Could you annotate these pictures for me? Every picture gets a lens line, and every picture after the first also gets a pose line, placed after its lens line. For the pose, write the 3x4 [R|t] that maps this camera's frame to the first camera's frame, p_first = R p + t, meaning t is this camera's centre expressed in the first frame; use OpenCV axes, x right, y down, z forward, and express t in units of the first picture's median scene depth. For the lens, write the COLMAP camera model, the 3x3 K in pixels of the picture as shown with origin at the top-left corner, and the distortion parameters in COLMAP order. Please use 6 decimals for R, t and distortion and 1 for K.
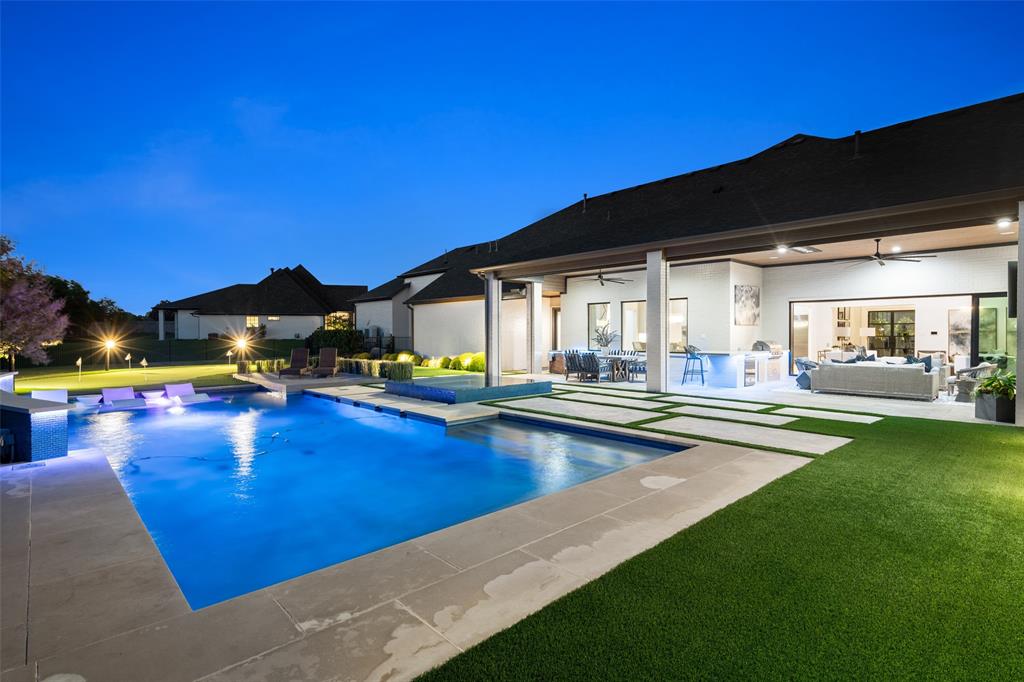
lens RADIAL K [[491.6, 0, 508.6], [0, 491.6, 337.6], [0, 0, 1]] dist [0.015238, -0.000272]
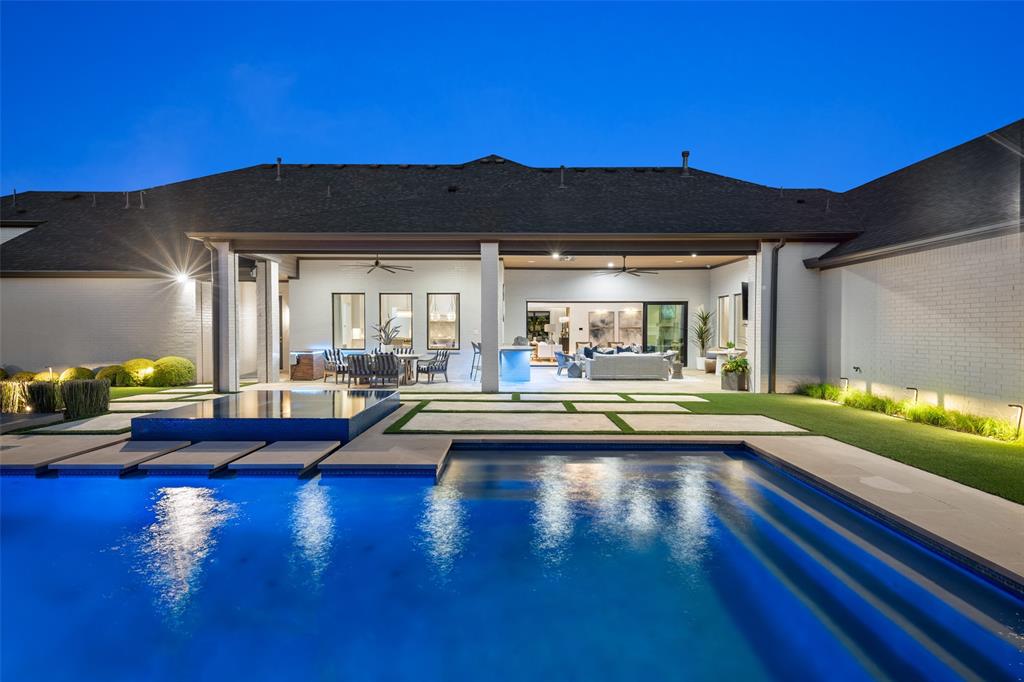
lens RADIAL K [[491.6, 0, 415.6], [0, 491.6, 338.3], [0, 0, 1]] dist [0.015238, -0.000272]
pose [[0.689808, -0.013978, 0.723858, -0.360735], [0.002523, 0.999854, 0.016903, -0.006745], [-0.723988, -0.009833, 0.689742, 0.338154]]
